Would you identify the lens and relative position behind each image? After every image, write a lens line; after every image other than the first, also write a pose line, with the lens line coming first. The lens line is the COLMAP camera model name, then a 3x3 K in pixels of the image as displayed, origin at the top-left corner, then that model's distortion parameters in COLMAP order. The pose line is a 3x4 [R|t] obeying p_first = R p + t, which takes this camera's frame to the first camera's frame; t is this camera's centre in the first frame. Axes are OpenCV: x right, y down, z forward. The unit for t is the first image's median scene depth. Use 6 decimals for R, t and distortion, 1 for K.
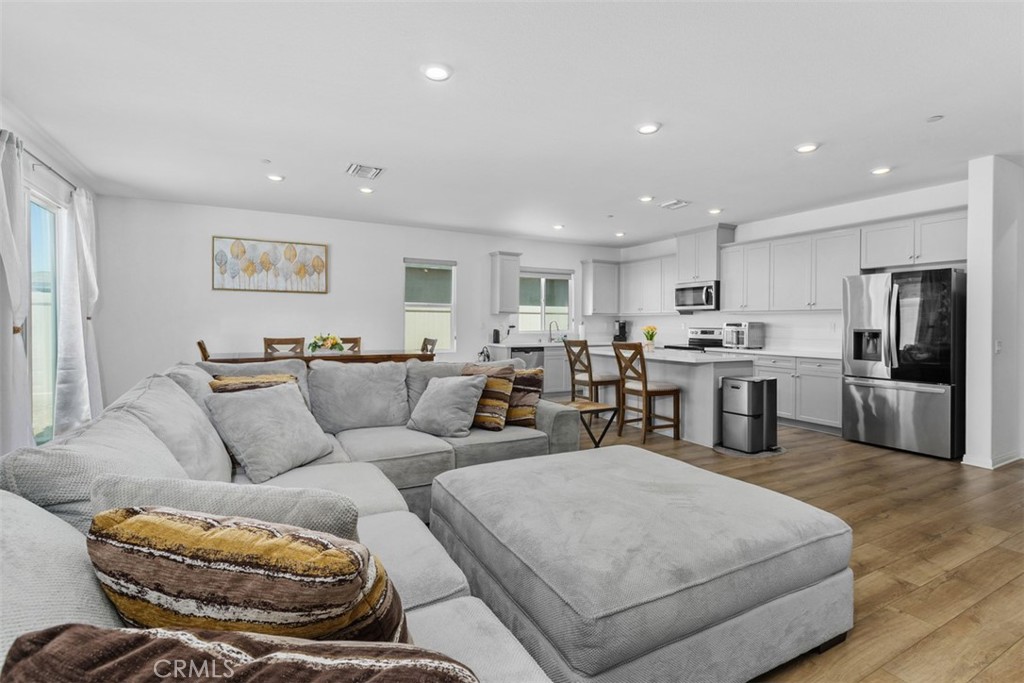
lens RADIAL K [[464.8, 0, 511.0], [0, 464.8, 327.4], [0, 0, 1]] dist [-0.001930, 0.000065]
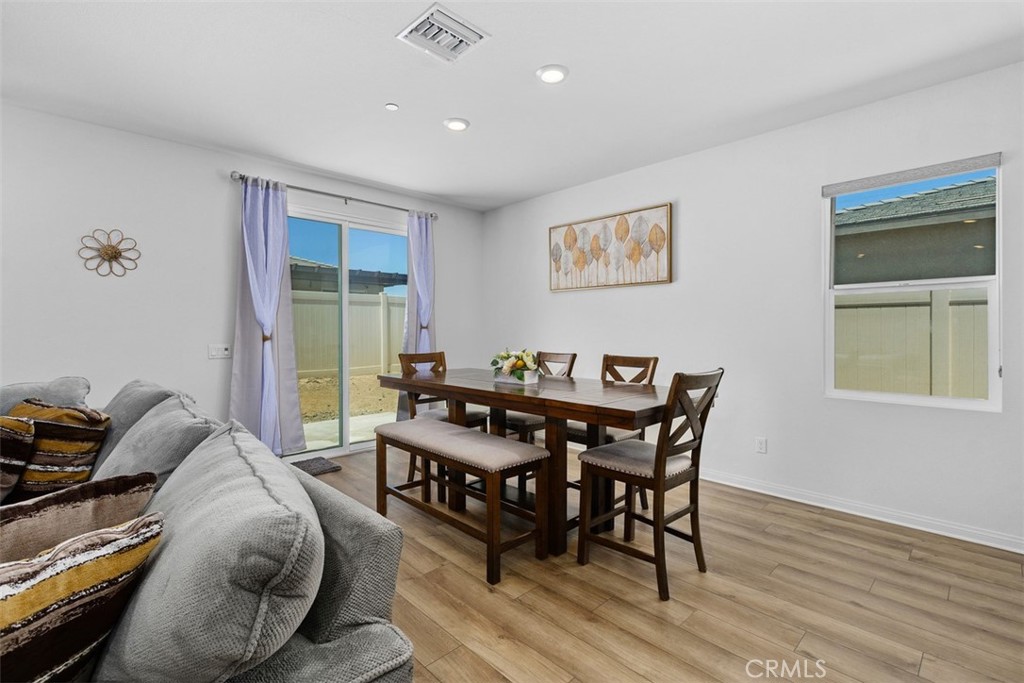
lens RADIAL K [[464.8, 0, 511.0], [0, 464.8, 327.4], [0, 0, 1]] dist [-0.001930, 0.000065]
pose [[0.268631, -0.008165, -0.963208, 0.144949], [-0.002847, 0.999953, -0.009271, -0.007608], [0.963239, 0.005232, 0.268596, 0.672530]]
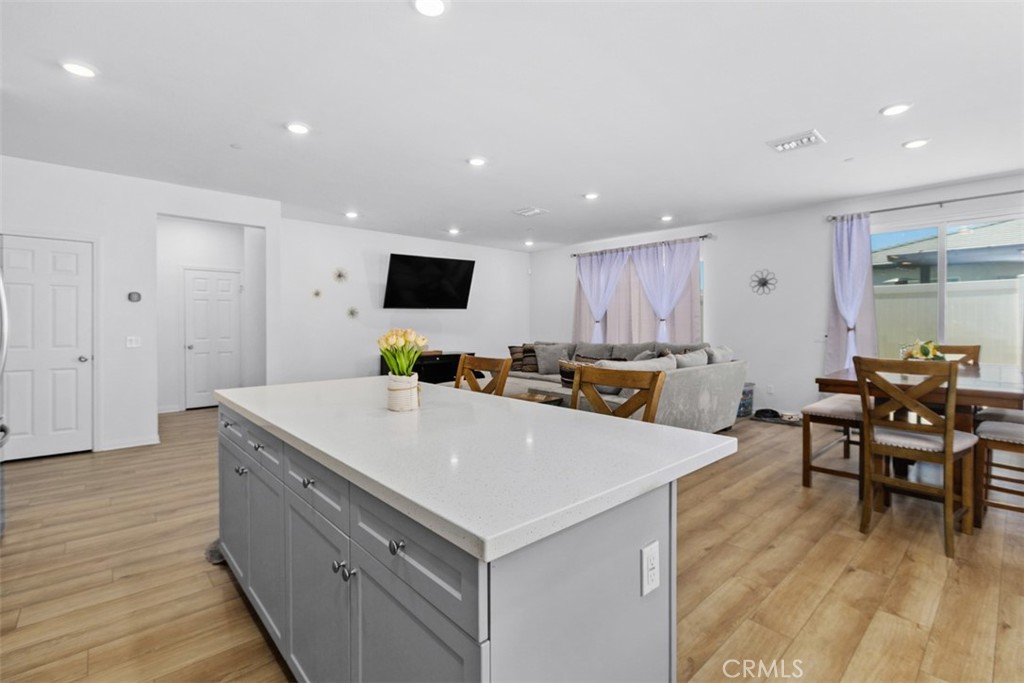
lens RADIAL K [[464.8, 0, 511.0], [0, 464.8, 327.4], [0, 0, 1]] dist [-0.001930, 0.000065]
pose [[-0.970342, -0.001460, -0.241733, 0.255180], [-0.004138, 0.999936, 0.010573, -0.007923], [0.241702, 0.011260, -0.970285, 1.139934]]
